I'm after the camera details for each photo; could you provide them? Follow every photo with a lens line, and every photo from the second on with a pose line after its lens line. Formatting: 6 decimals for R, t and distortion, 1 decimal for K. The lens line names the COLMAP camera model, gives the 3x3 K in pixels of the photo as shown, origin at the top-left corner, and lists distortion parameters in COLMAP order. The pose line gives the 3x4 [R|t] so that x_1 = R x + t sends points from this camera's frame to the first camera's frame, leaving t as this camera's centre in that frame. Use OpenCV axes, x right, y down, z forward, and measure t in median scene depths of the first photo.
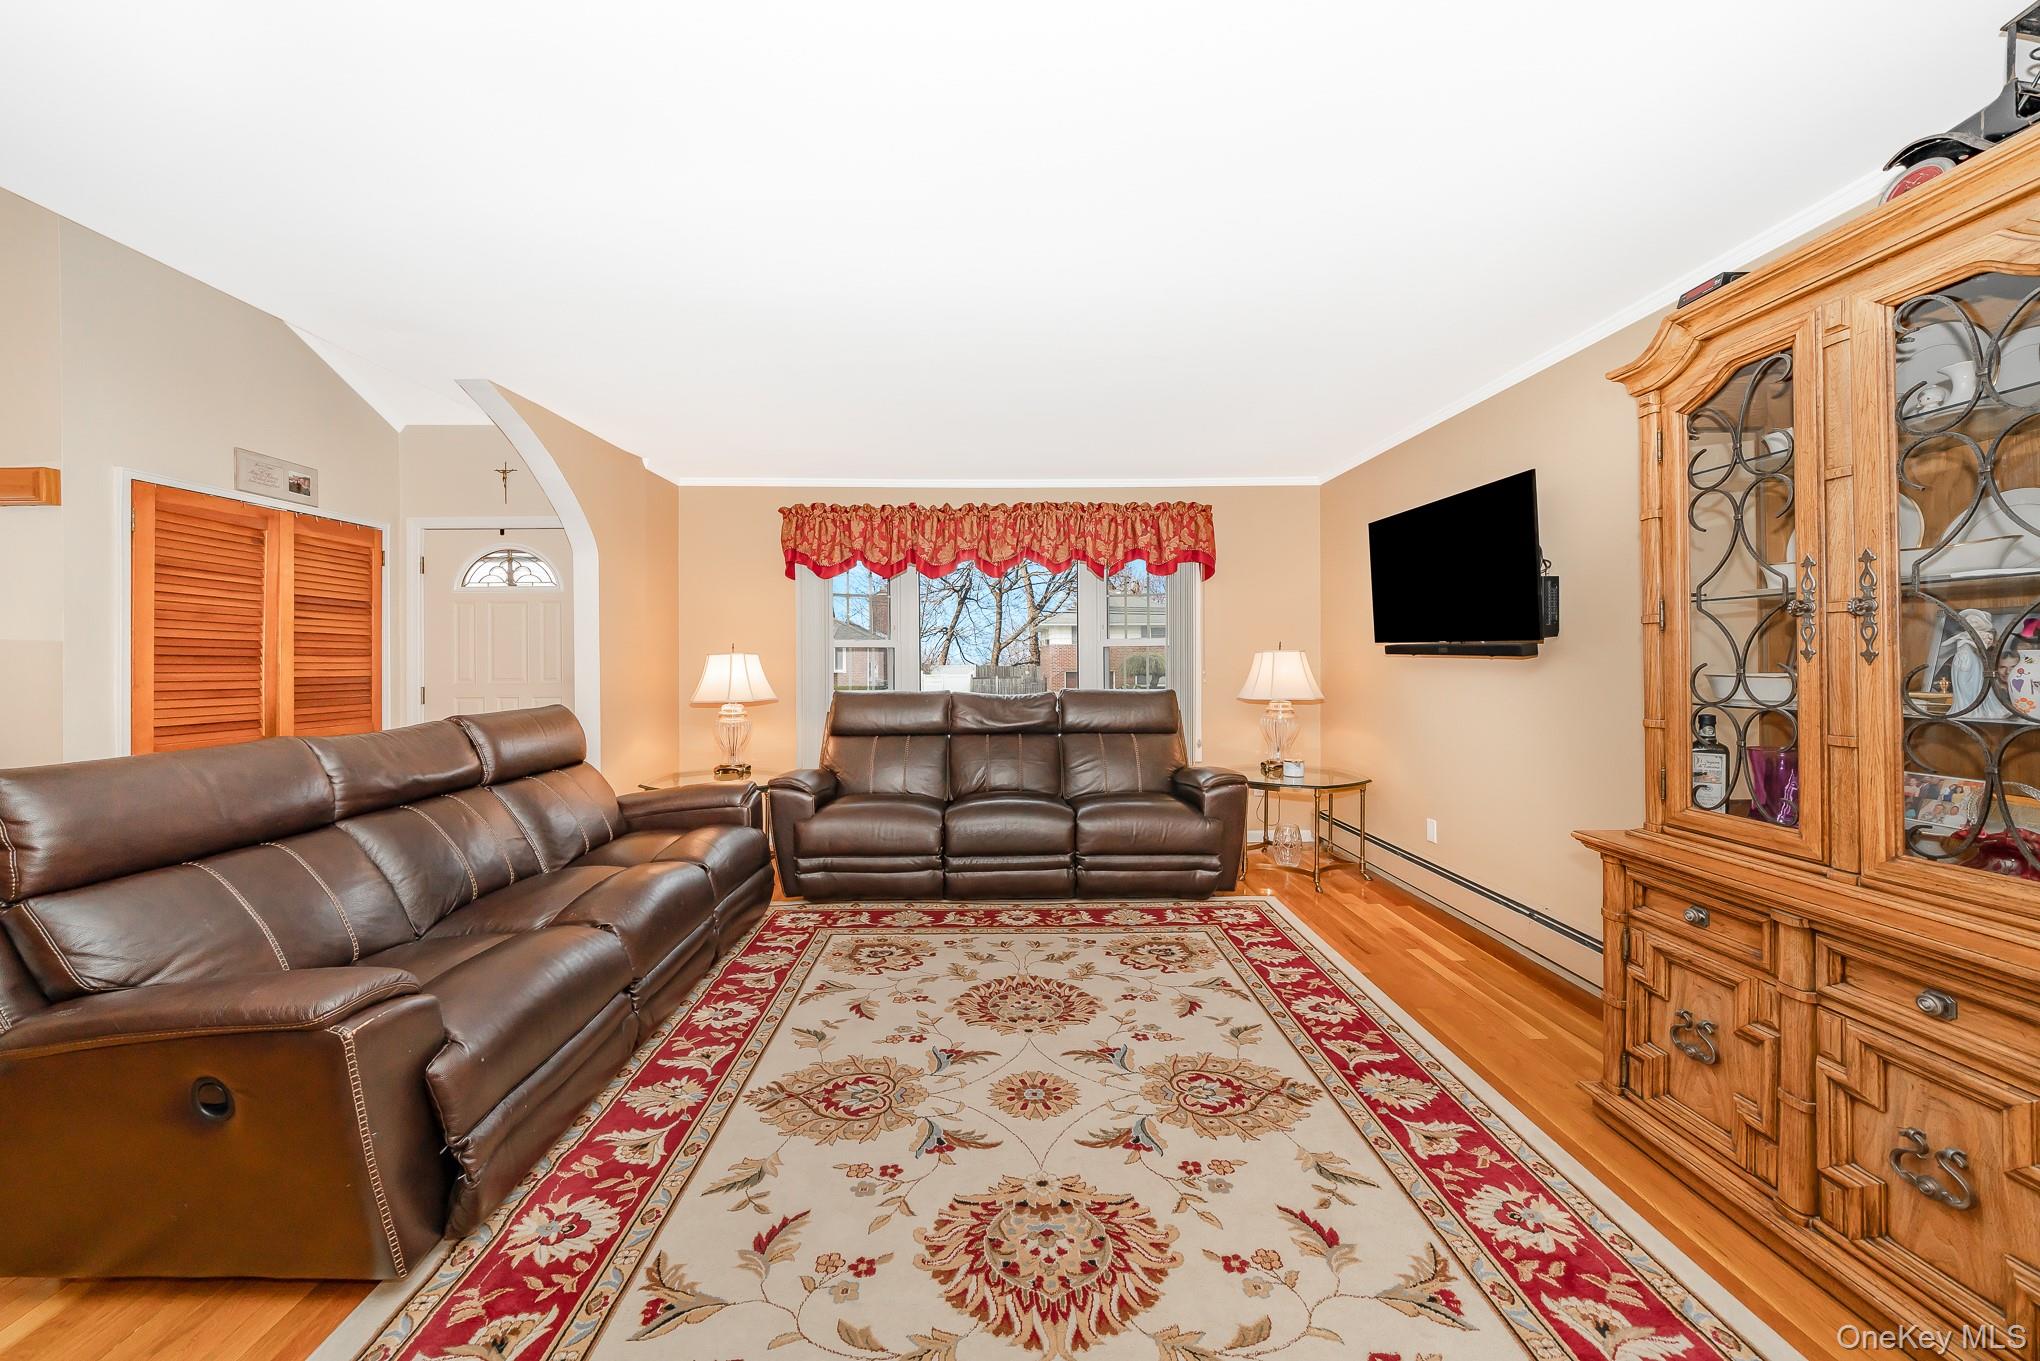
lens RADIAL K [[851.0, 0, 1054.3], [0, 851.0, 653.5], [0, 0, 1]] dist [-0.009656, -0.000572]
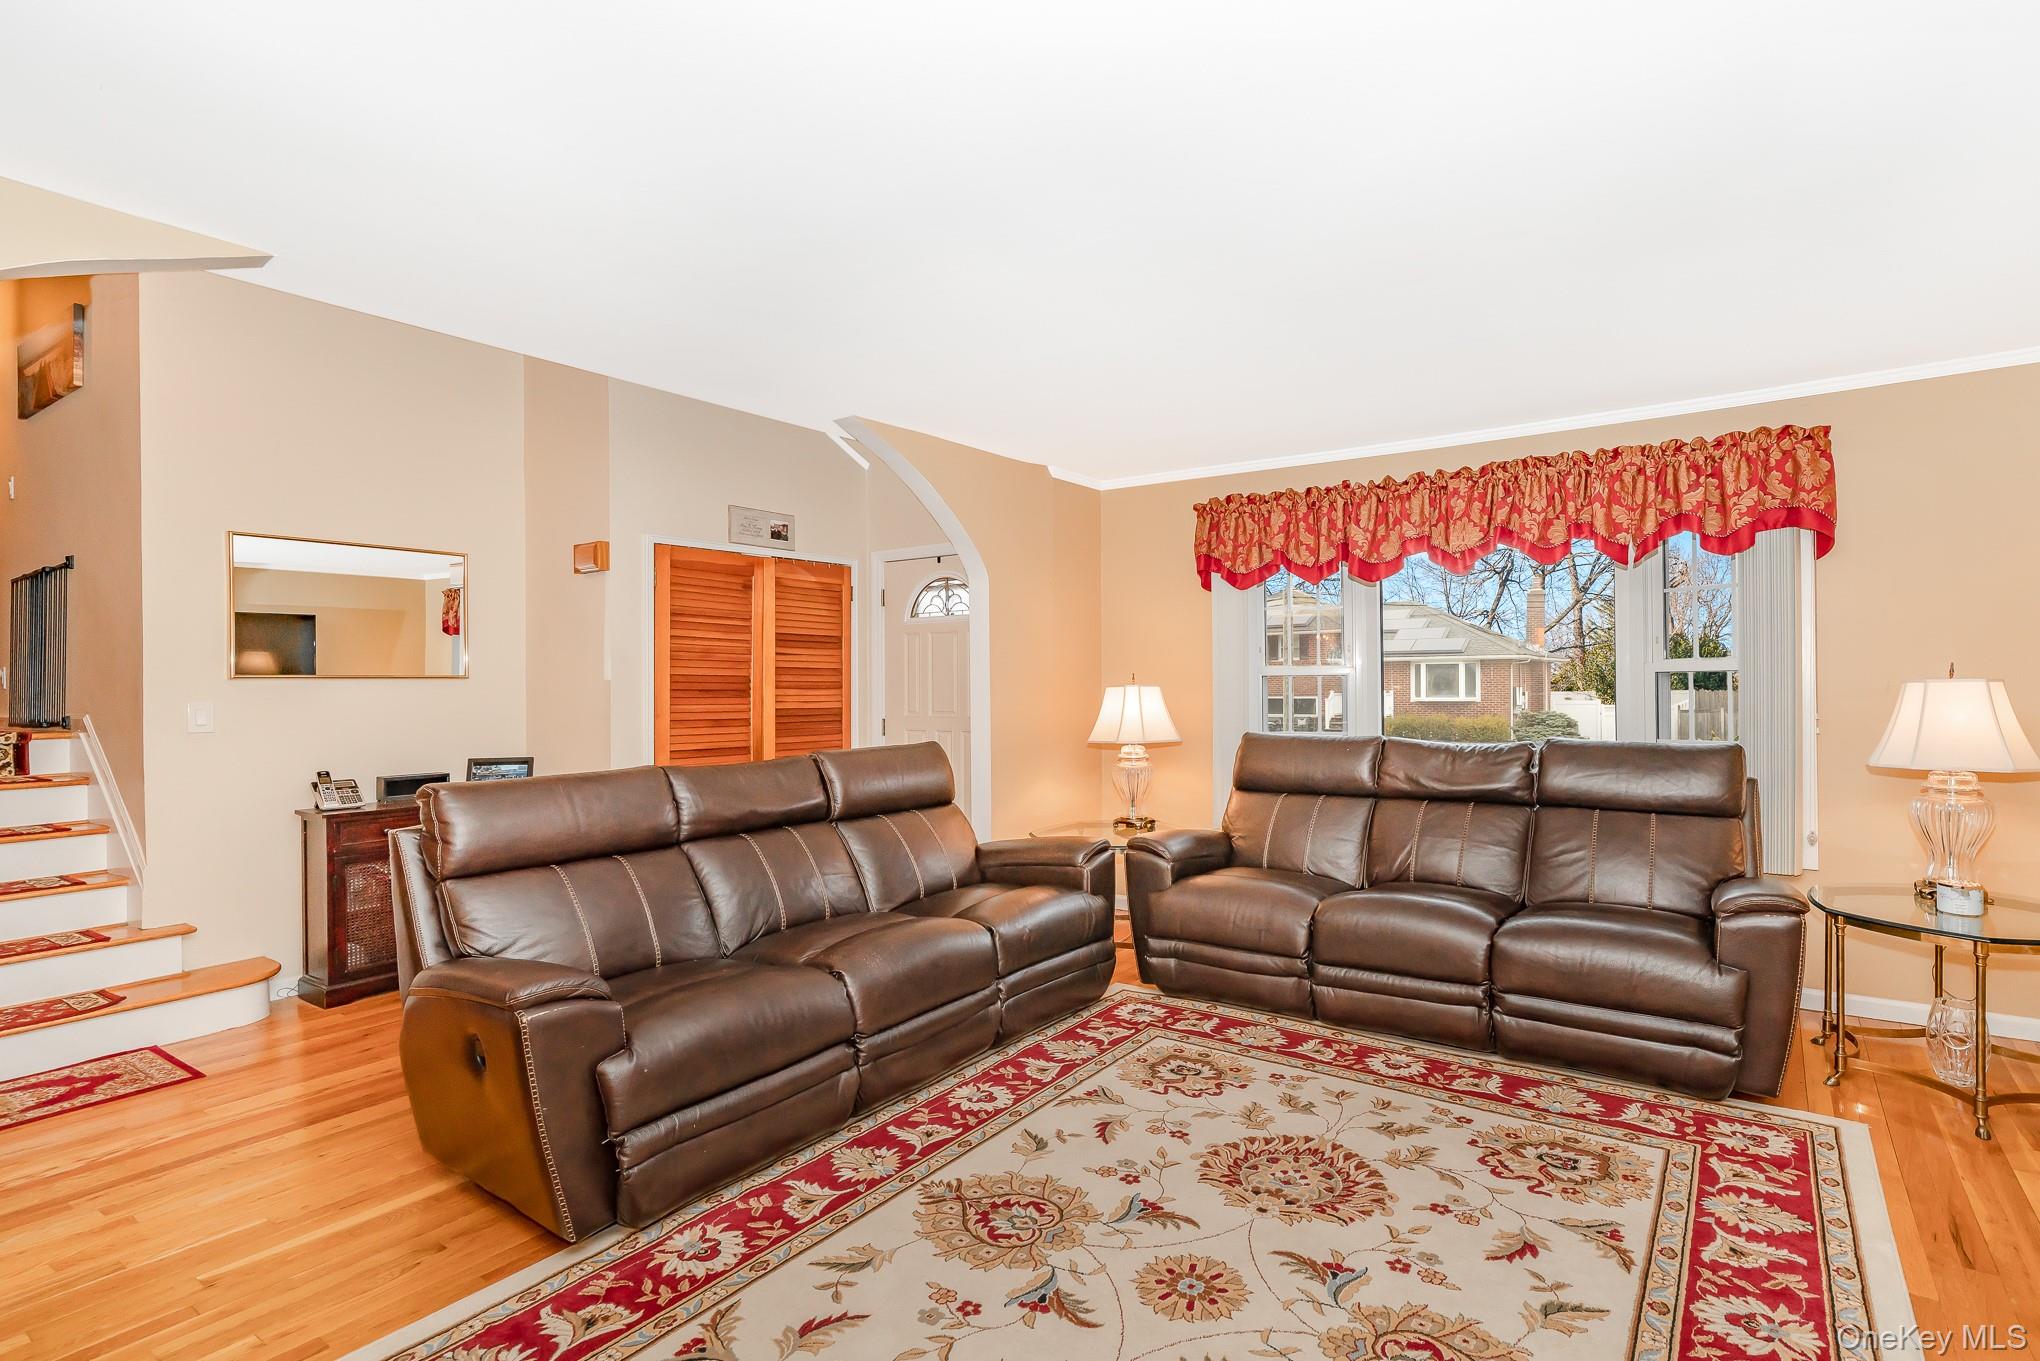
lens RADIAL K [[1117.7, 0, 1010.1], [0, 1117.7, 673.8], [0, 0, 1]] dist [-0.001433, -0.001828]
pose [[0.777584, -0.009015, -0.628715, 0.320151], [0.009330, 0.999953, -0.002799, -0.013439], [0.628710, -0.003689, 0.777631, 0.091077]]
